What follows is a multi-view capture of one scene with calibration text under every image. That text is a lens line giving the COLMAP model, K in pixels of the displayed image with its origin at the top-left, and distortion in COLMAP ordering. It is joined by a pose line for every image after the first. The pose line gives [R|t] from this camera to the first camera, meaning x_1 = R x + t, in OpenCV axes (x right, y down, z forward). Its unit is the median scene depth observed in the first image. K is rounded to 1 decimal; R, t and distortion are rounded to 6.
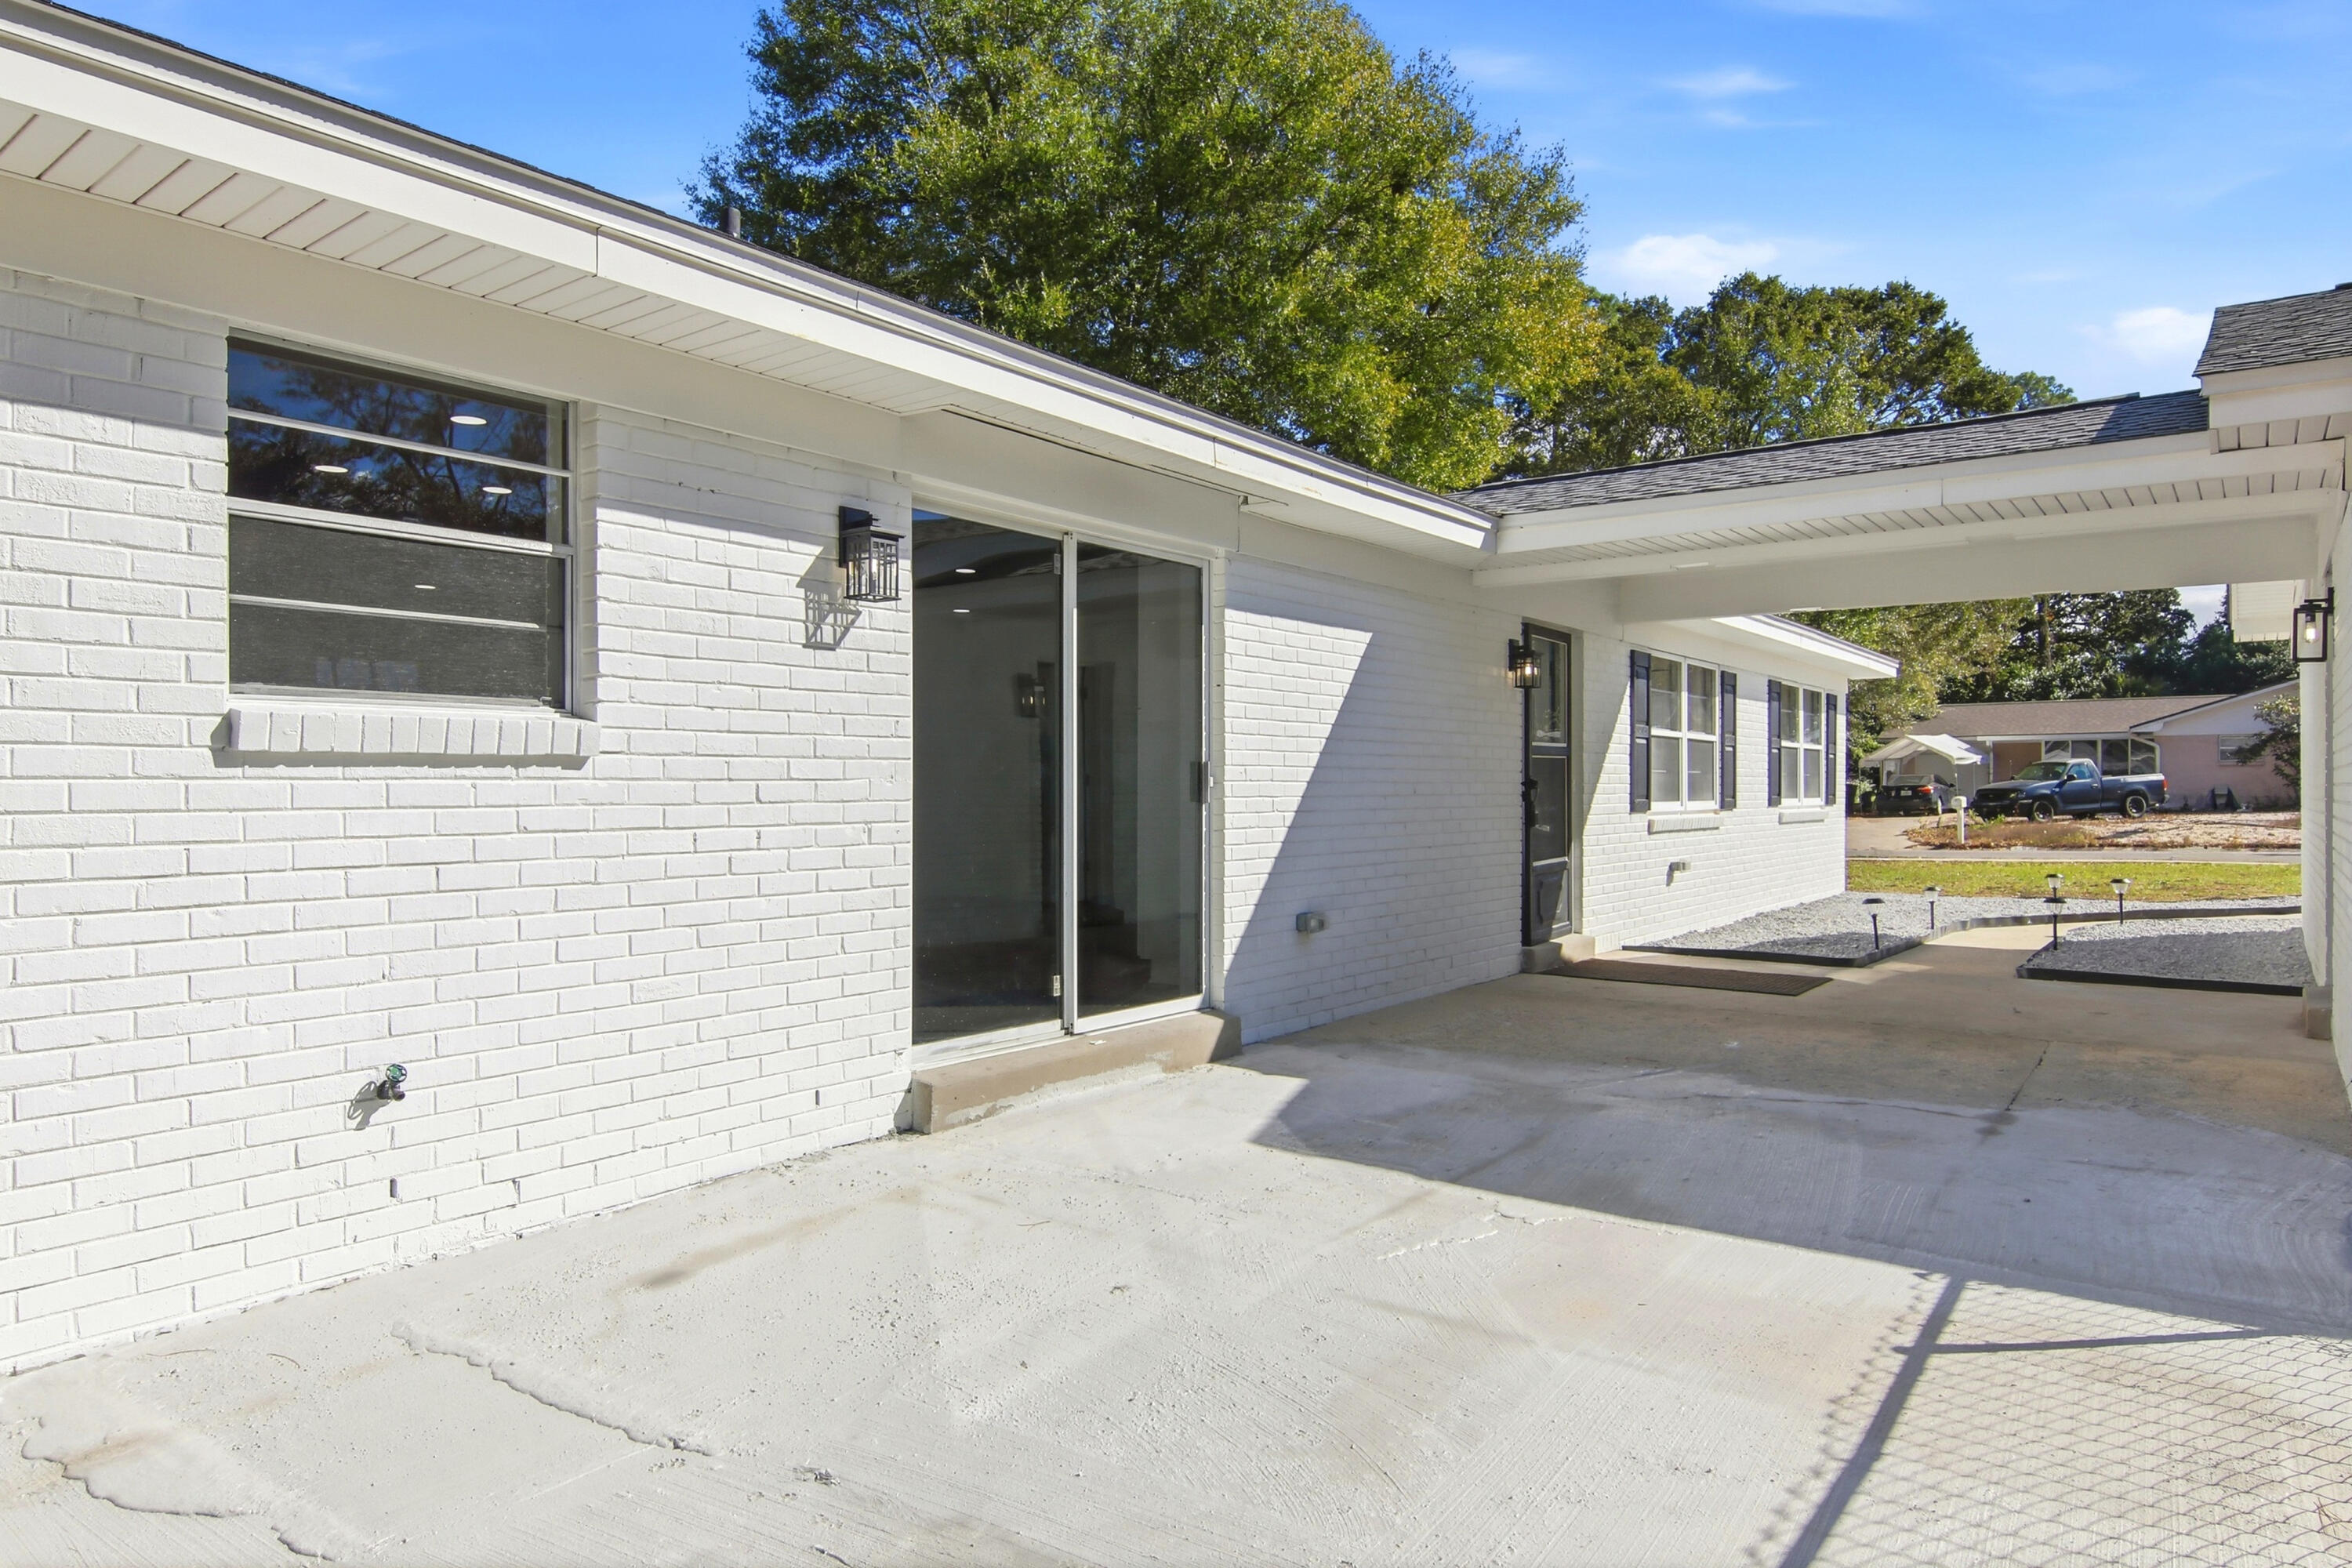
lens RADIAL K [[1453.7, 0, 1171.2], [0, 1453.7, 793.0], [0, 0, 1]] dist [-0.006956, -0.006096]
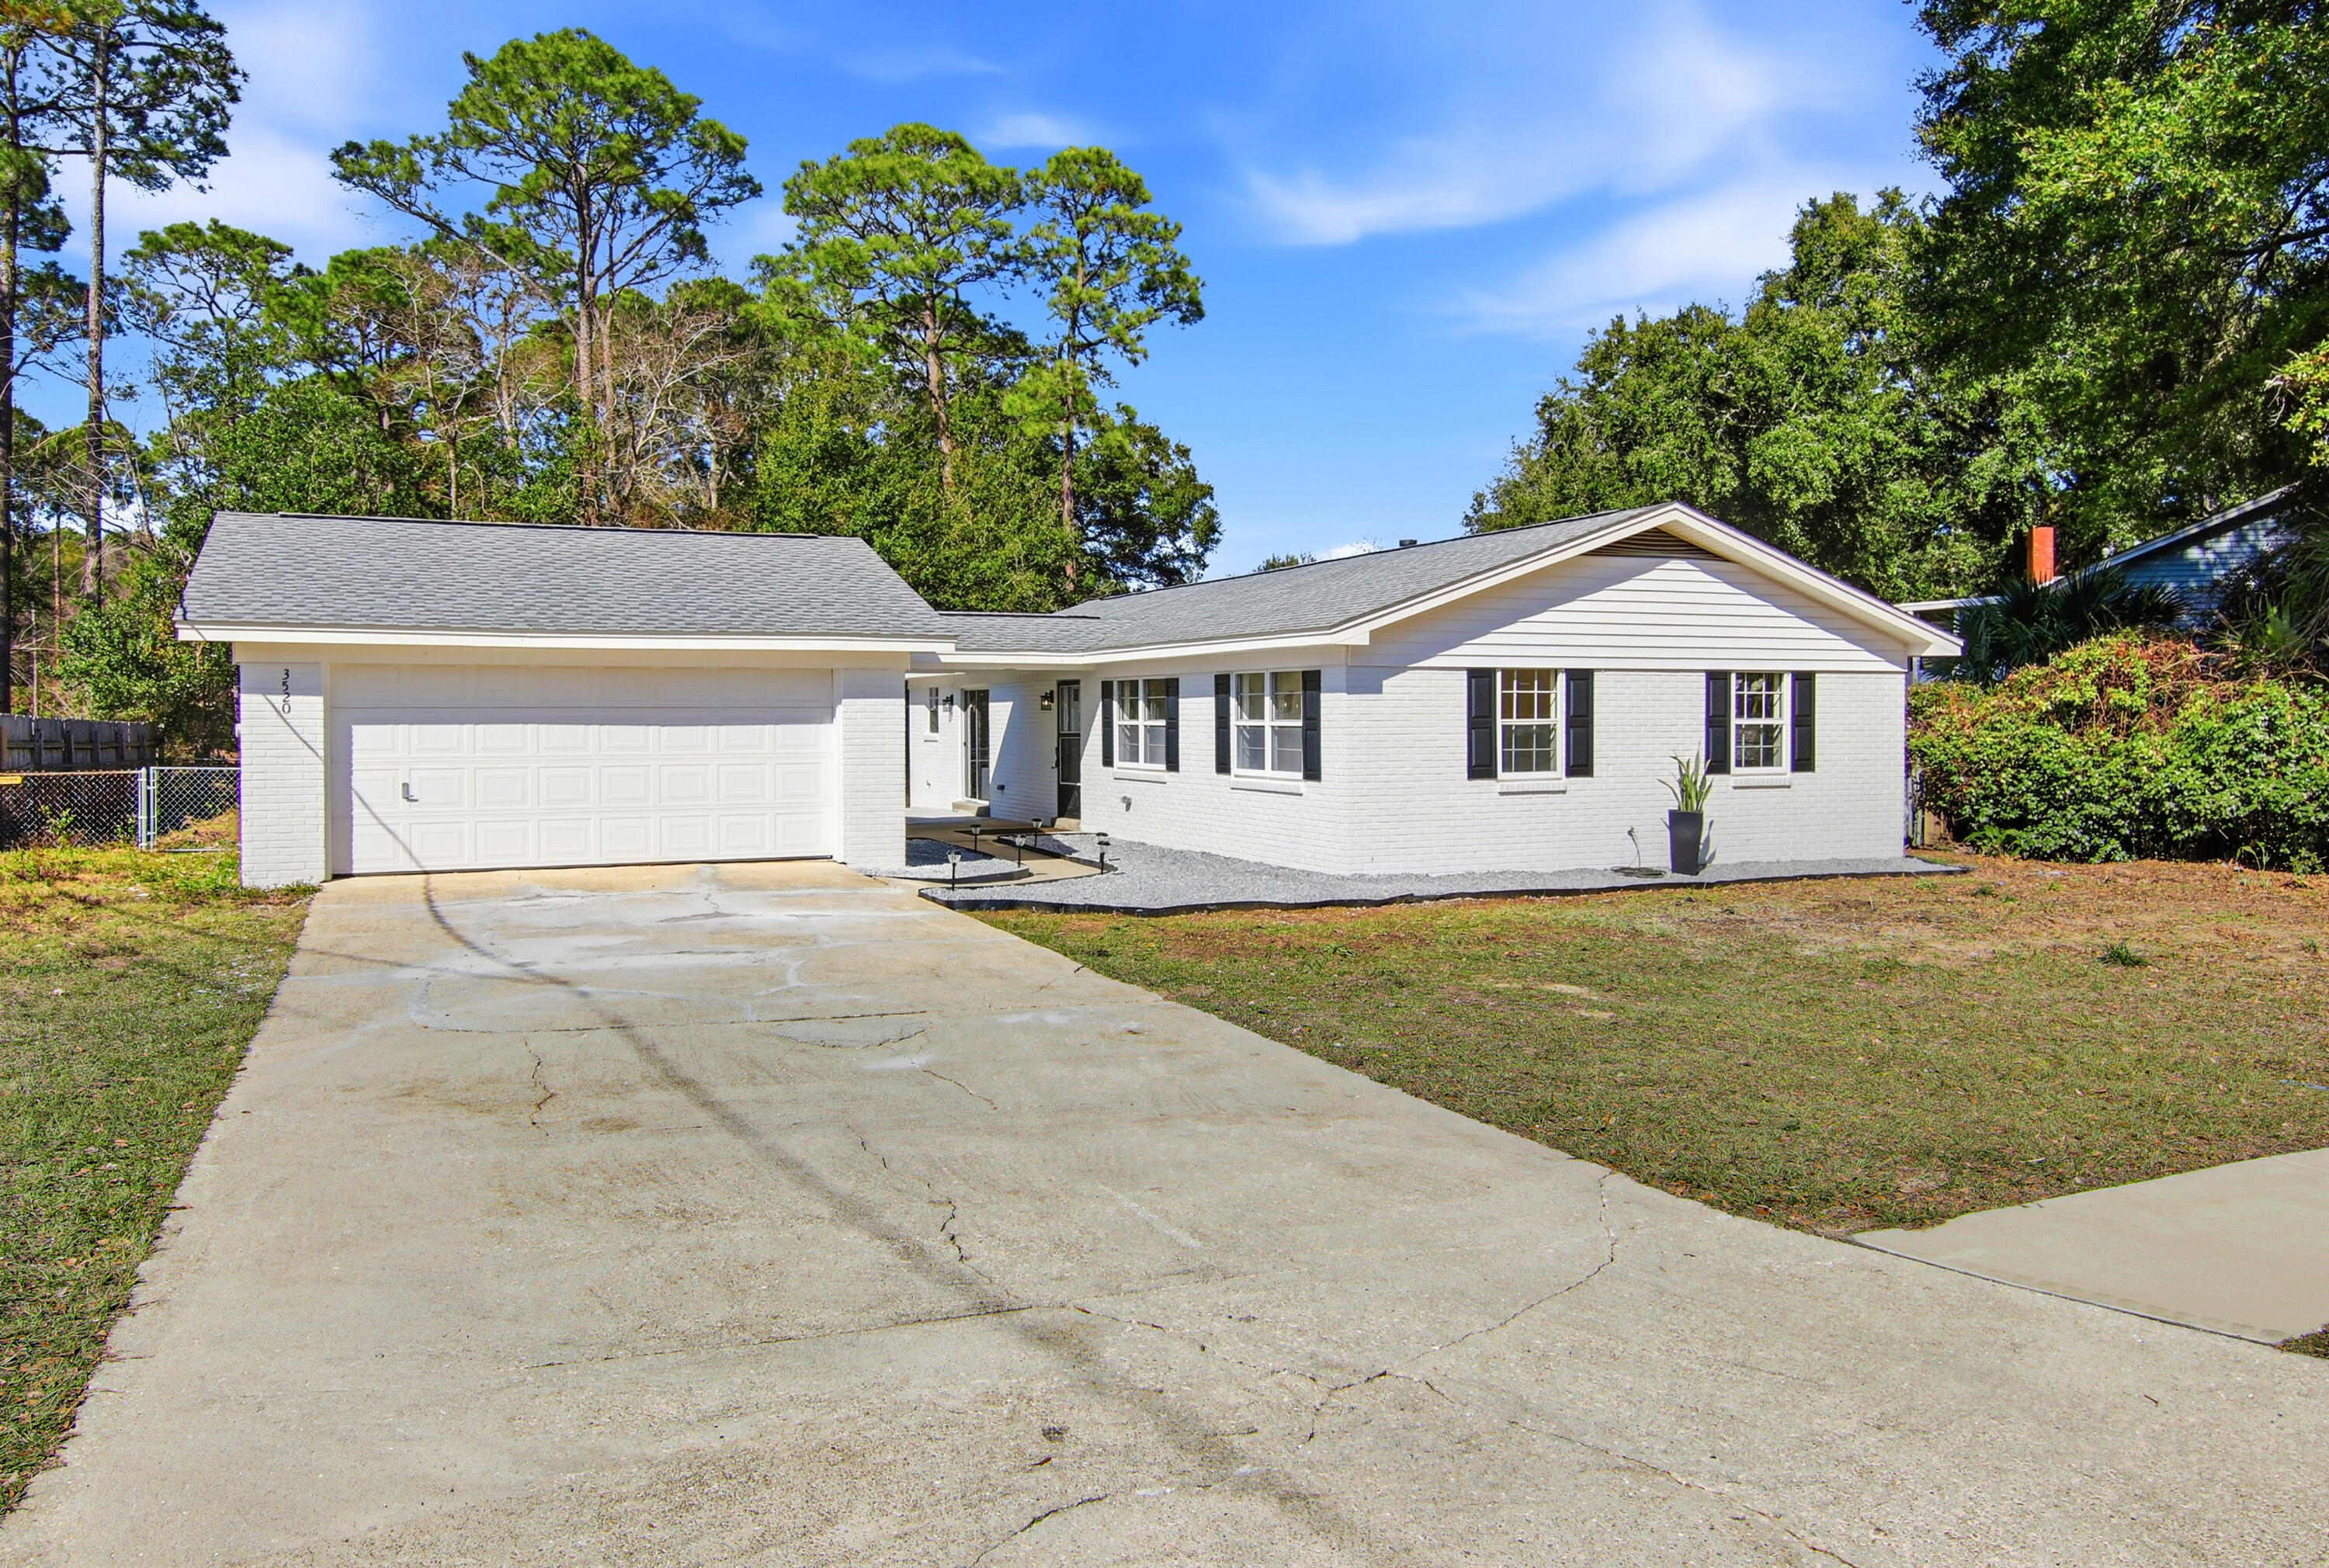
lens RADIAL K [[1659.2, 0, 1159.9], [0, 1659.2, 729.5], [0, 0, 1]] dist [-0.004306, -0.000869]
pose [[-0.483777, 0.007656, -0.875158, 2.562868], [0.001500, 0.999968, 0.007918, -0.060344], [0.875190, 0.002518, -0.483773, 2.484290]]
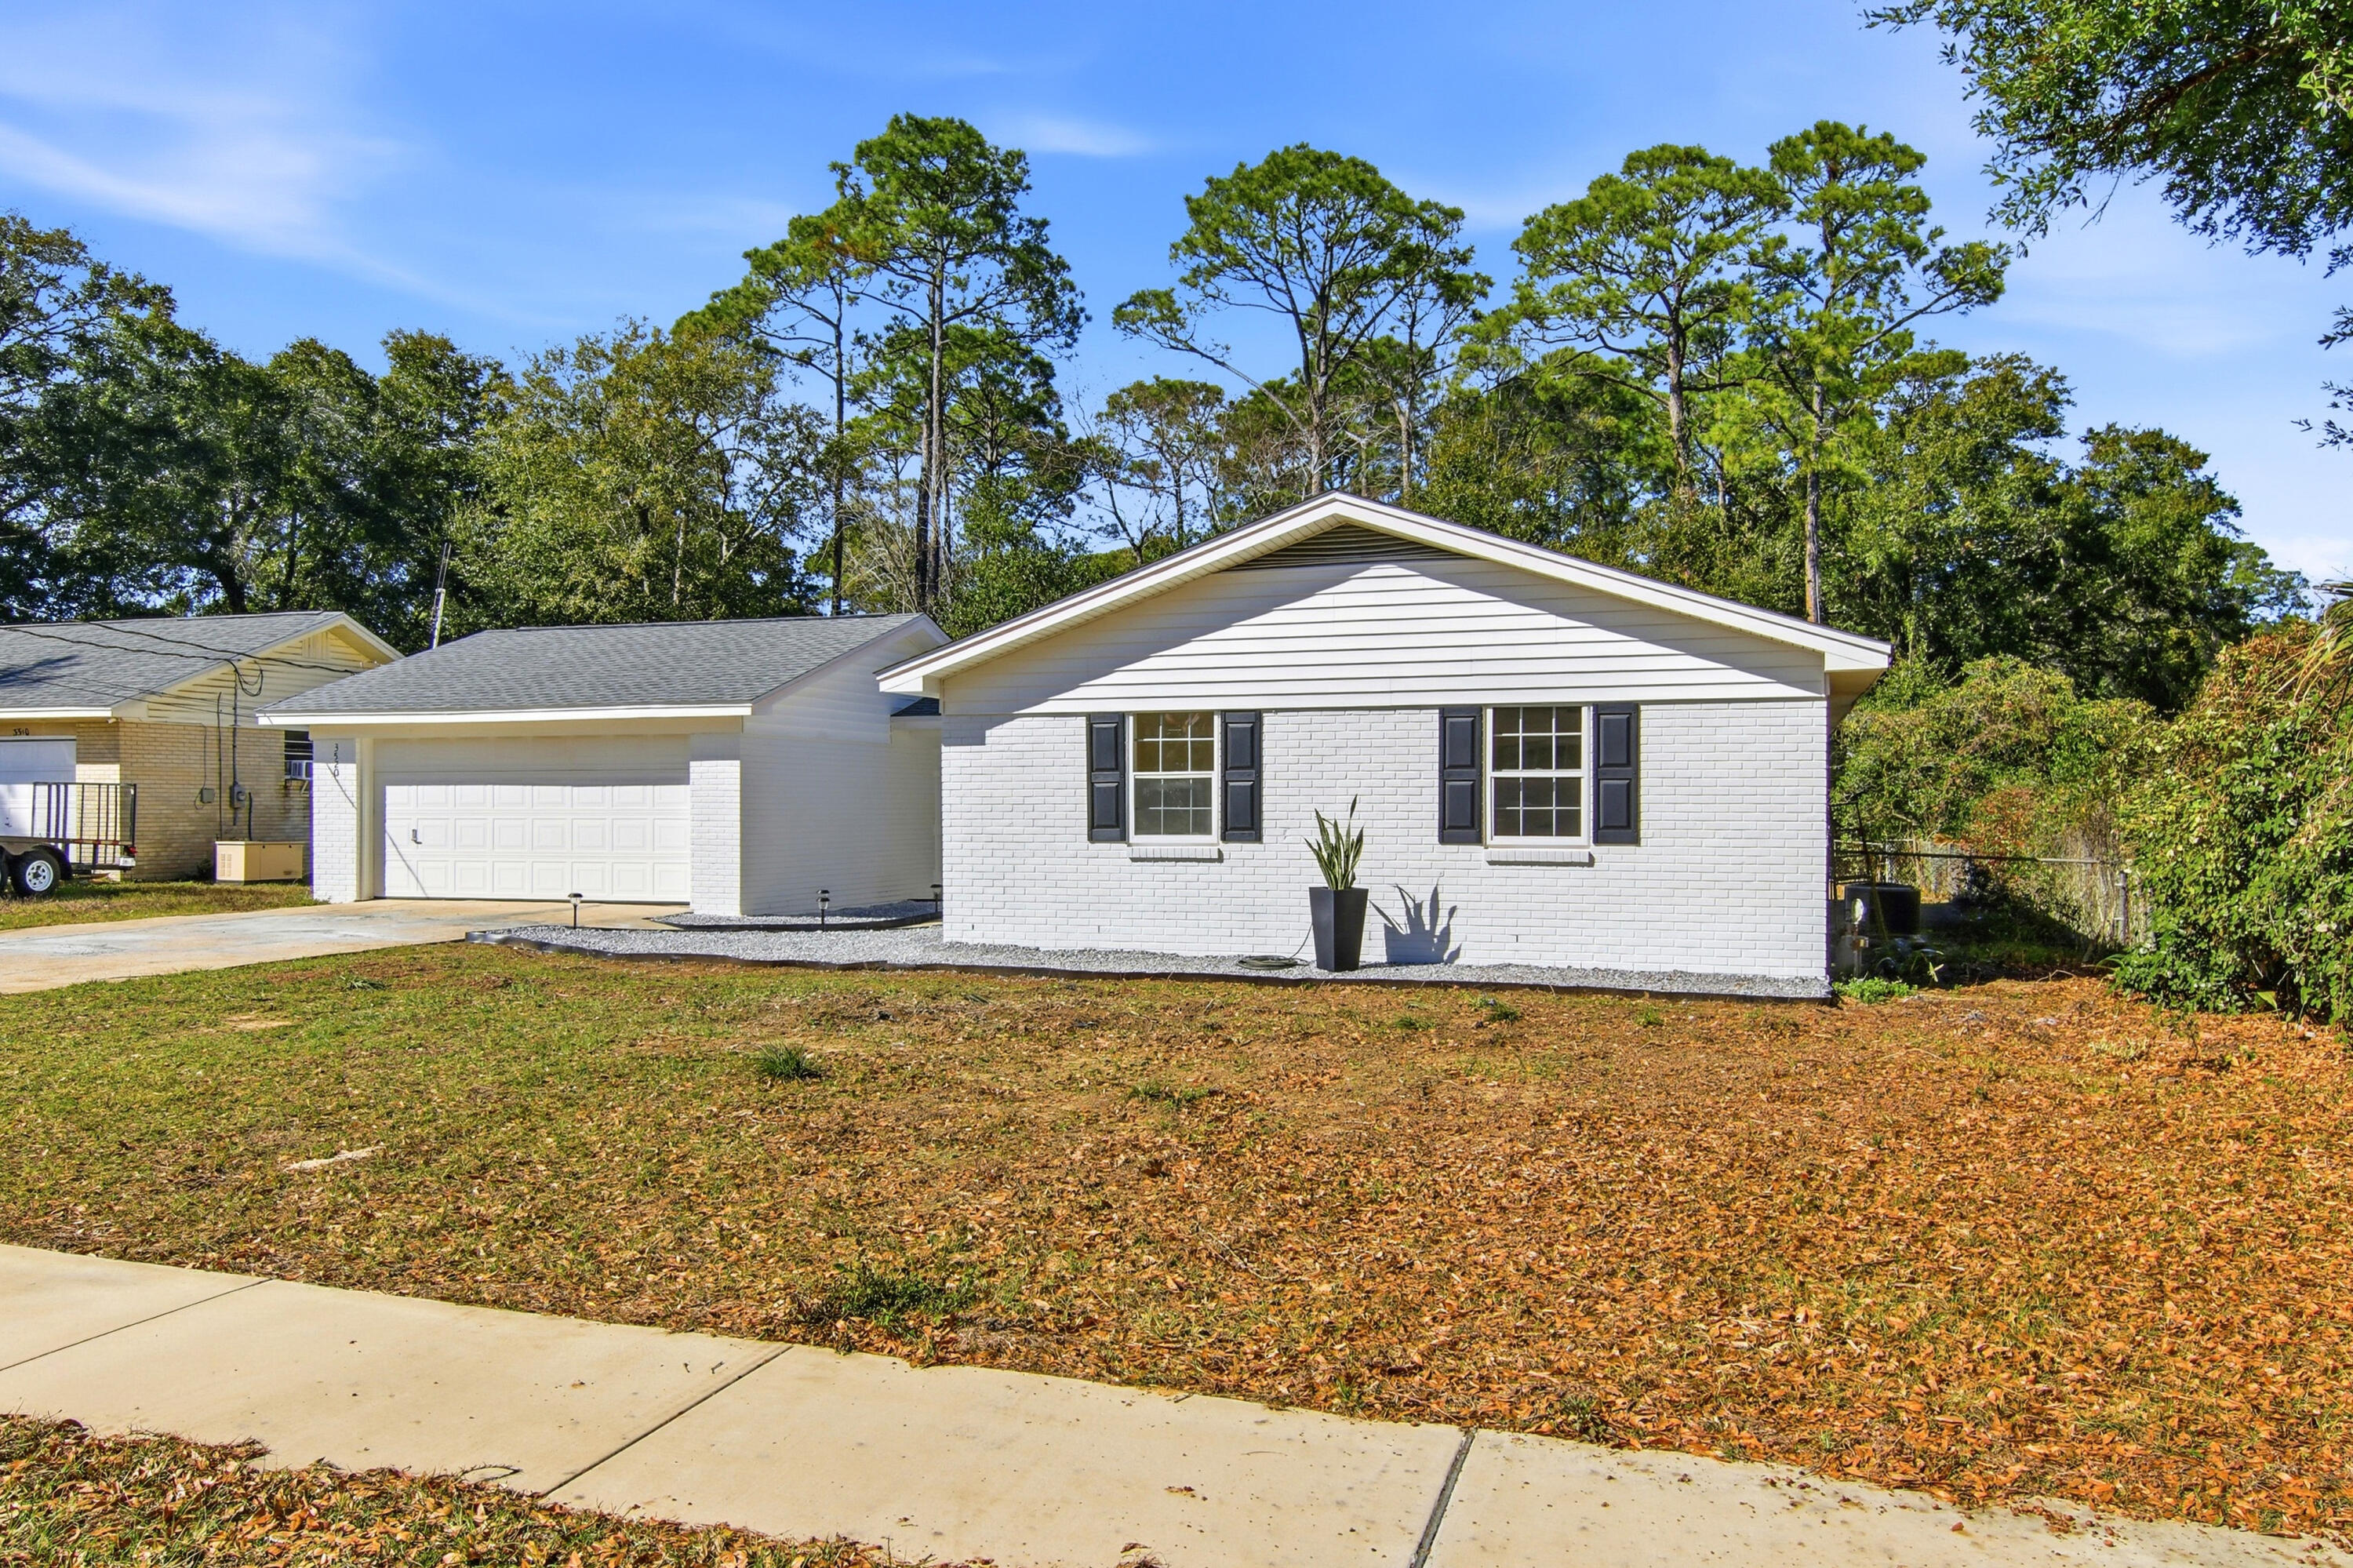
lens RADIAL K [[1708.7, 0, 1176.5], [0, 1708.7, 784.0], [0, 0, 1]] dist [0.006923, -0.003007]
pose [[-0.946330, -0.004119, -0.323175, 1.173246], [0.000282, 0.999908, -0.013570, -0.021333], [0.323201, -0.012933, -0.946242, 3.527014]]
